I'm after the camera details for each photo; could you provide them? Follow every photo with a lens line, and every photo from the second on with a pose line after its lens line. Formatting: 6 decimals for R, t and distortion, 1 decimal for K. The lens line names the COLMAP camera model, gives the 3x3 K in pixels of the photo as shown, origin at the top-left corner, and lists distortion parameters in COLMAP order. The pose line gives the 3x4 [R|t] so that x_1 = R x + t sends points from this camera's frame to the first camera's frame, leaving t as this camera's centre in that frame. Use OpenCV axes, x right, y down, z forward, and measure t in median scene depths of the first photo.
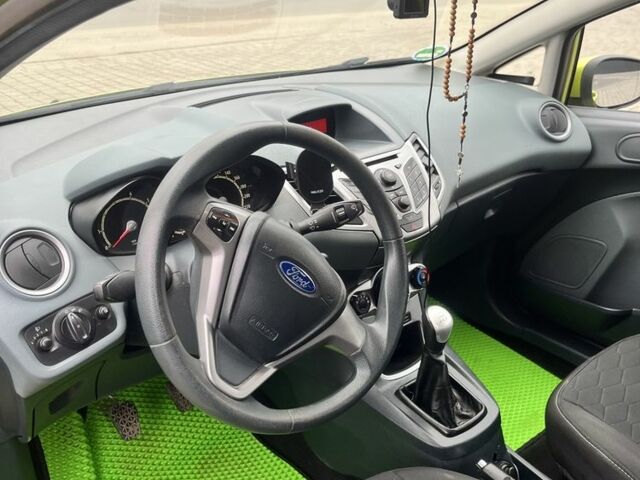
lens RADIAL K [[644.8, 0, 325.0], [0, 644.8, 229.2], [0, 0, 1]] dist [0.055680, -0.042794]
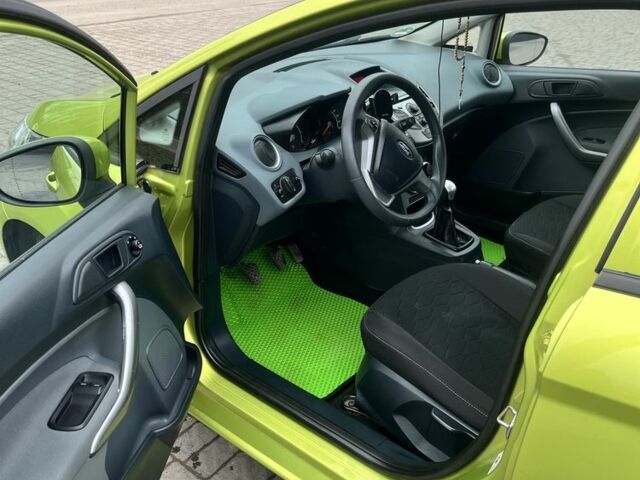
lens RADIAL K [[644.8, 0, 325.0], [0, 644.8, 229.2], [0, 0, 1]] dist [0.055680, -0.042794]
pose [[0.983516, -0.074688, 0.164675, -0.394846], [0.067896, 0.996608, 0.046507, 0.130211], [-0.167590, -0.034559, 0.985251, -0.598649]]
